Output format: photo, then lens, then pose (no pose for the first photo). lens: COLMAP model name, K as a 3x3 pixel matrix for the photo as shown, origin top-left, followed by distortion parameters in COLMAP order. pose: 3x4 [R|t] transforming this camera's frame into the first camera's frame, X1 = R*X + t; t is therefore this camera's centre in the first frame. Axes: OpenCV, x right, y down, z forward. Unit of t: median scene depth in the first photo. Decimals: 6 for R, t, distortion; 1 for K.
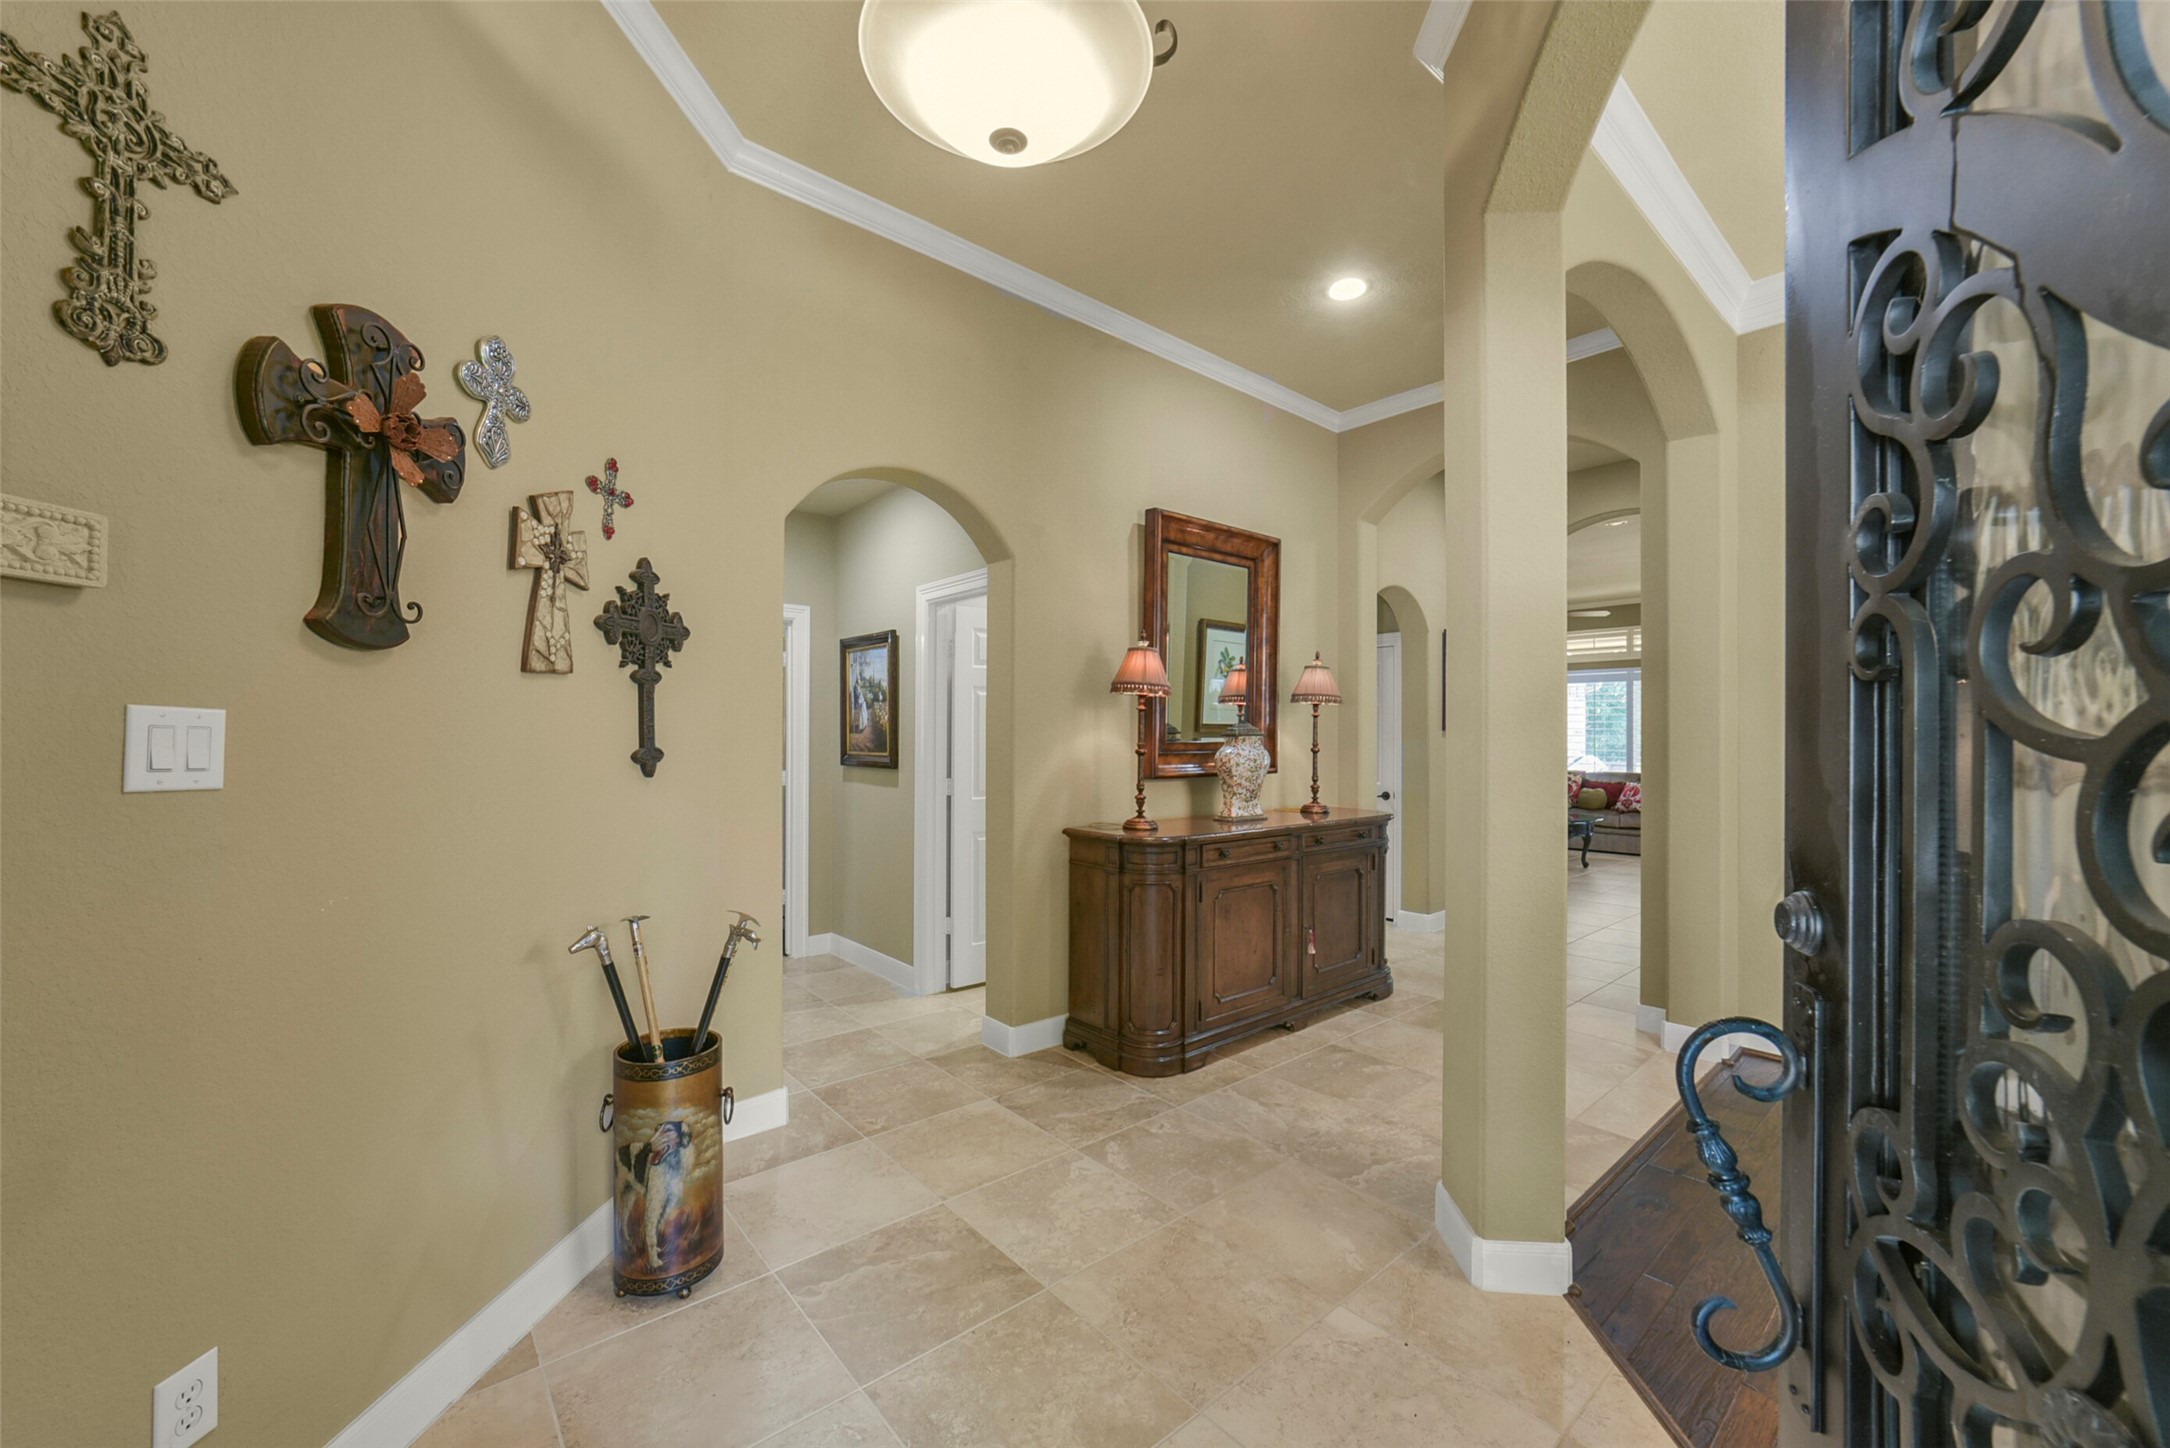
lens RADIAL K [[843.3, 0, 1088.2], [0, 843.3, 733.8], [0, 0, 1]] dist [-0.017631, 0.010559]
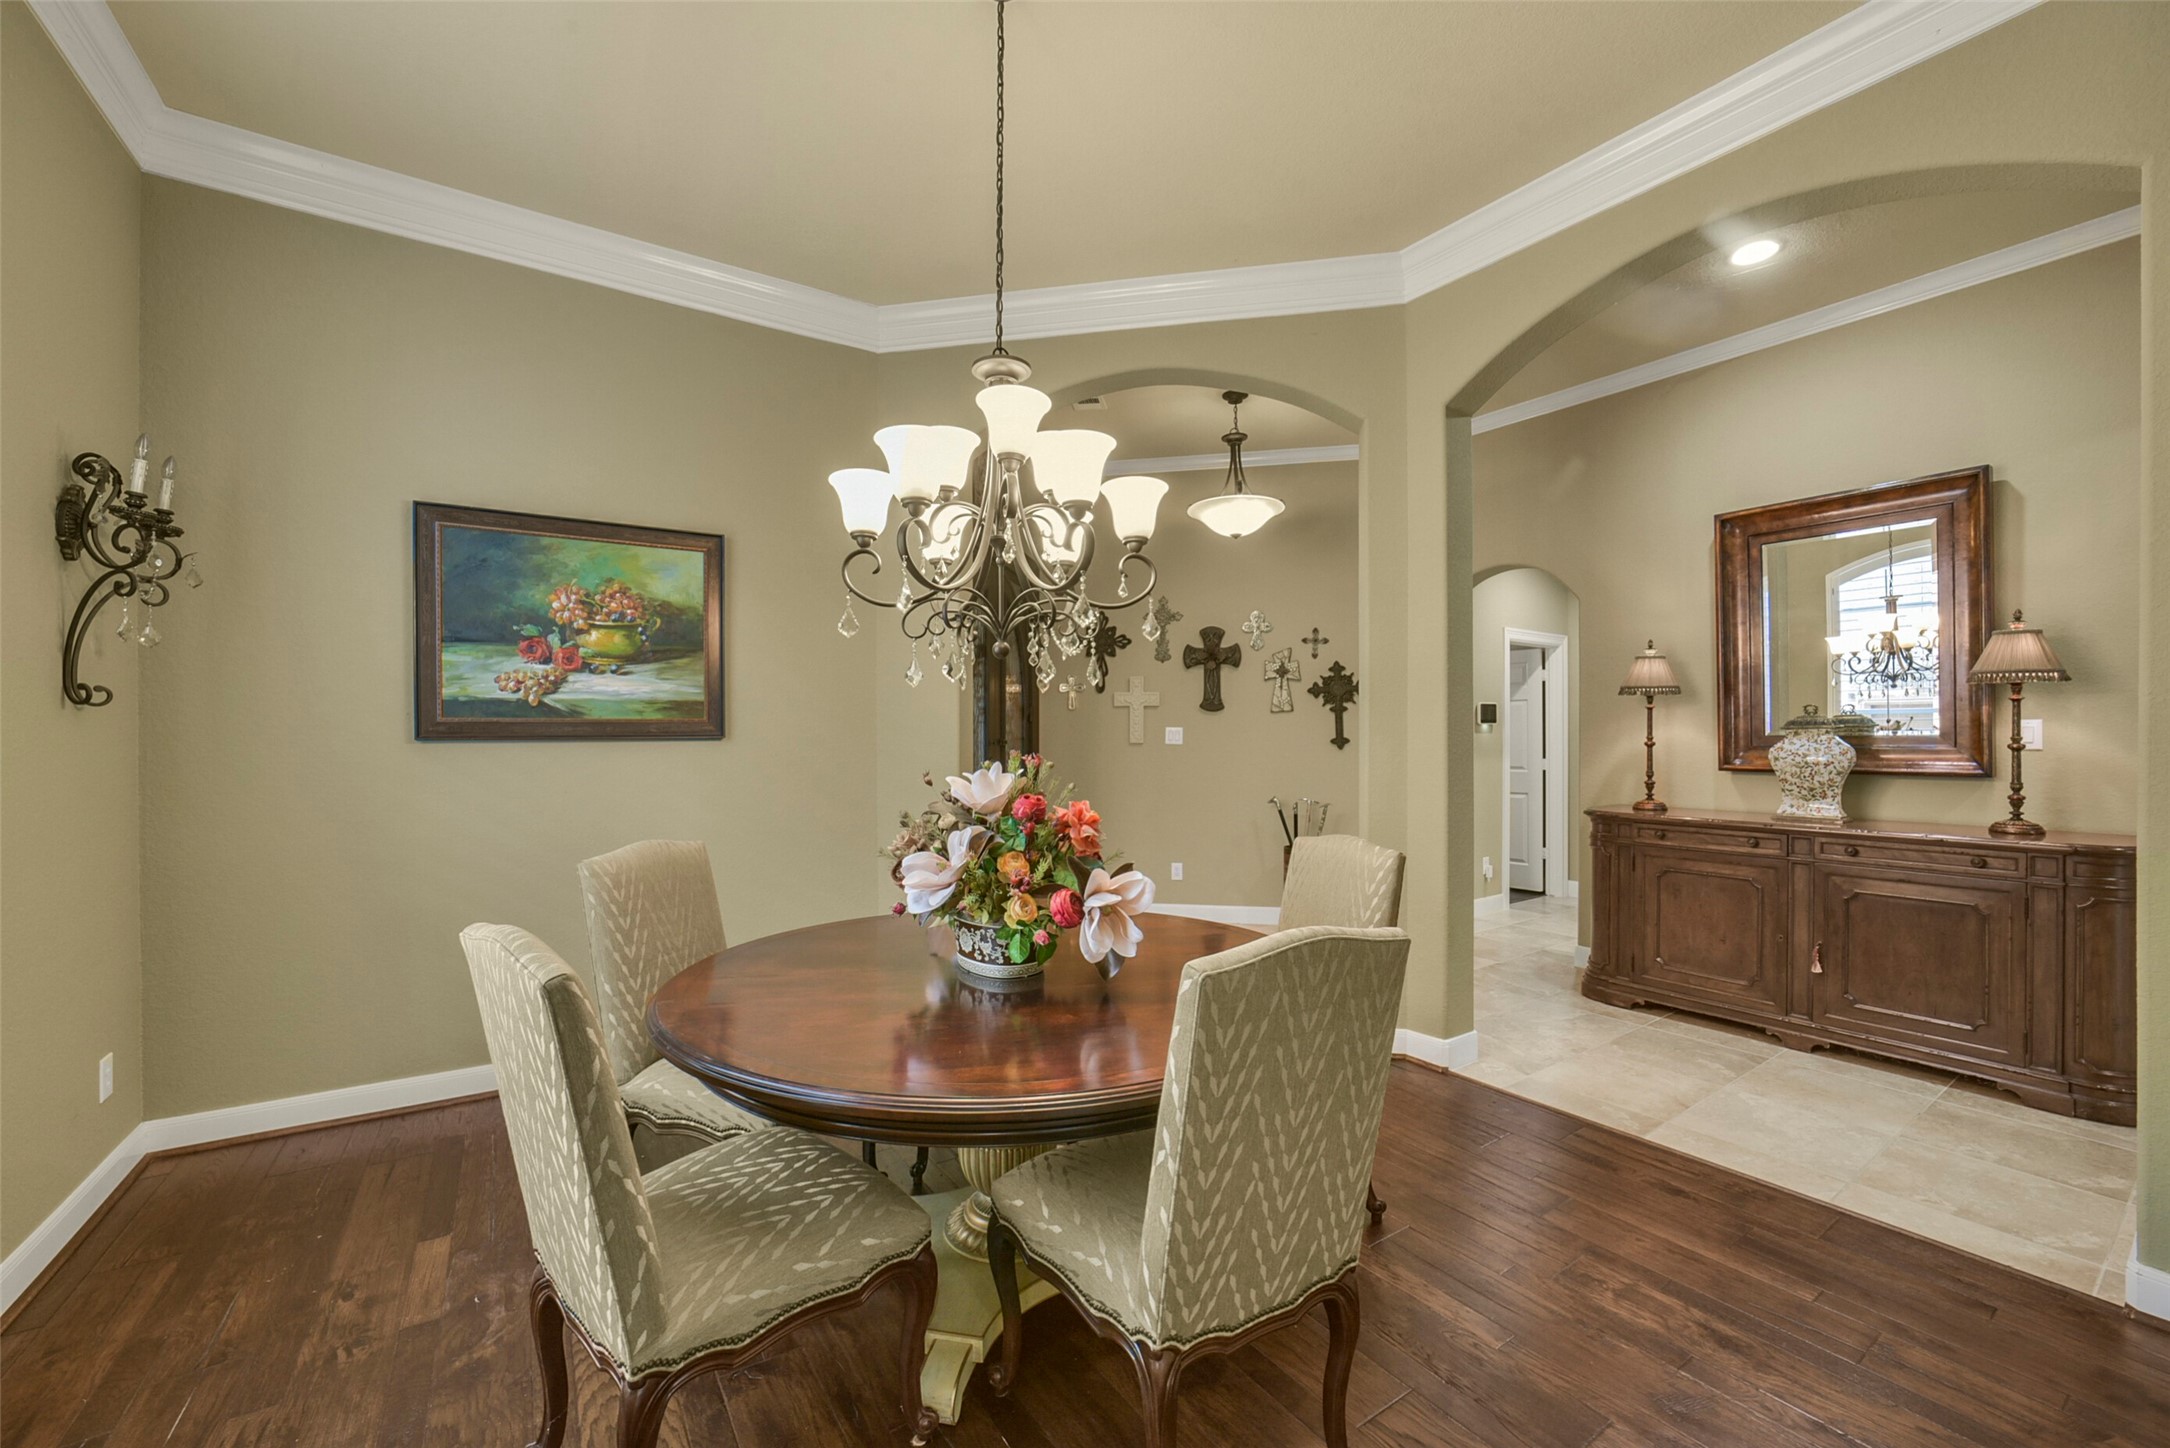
lens RADIAL K [[865.5, 0, 1096.0], [0, 865.5, 727.2], [0, 0, 1]] dist [-0.001785, -0.000189]
pose [[-0.104589, -0.009597, -0.994469, 1.631775], [0.007593, 0.999917, -0.010448, 0.005559], [0.994487, -0.008644, -0.104507, 0.438053]]
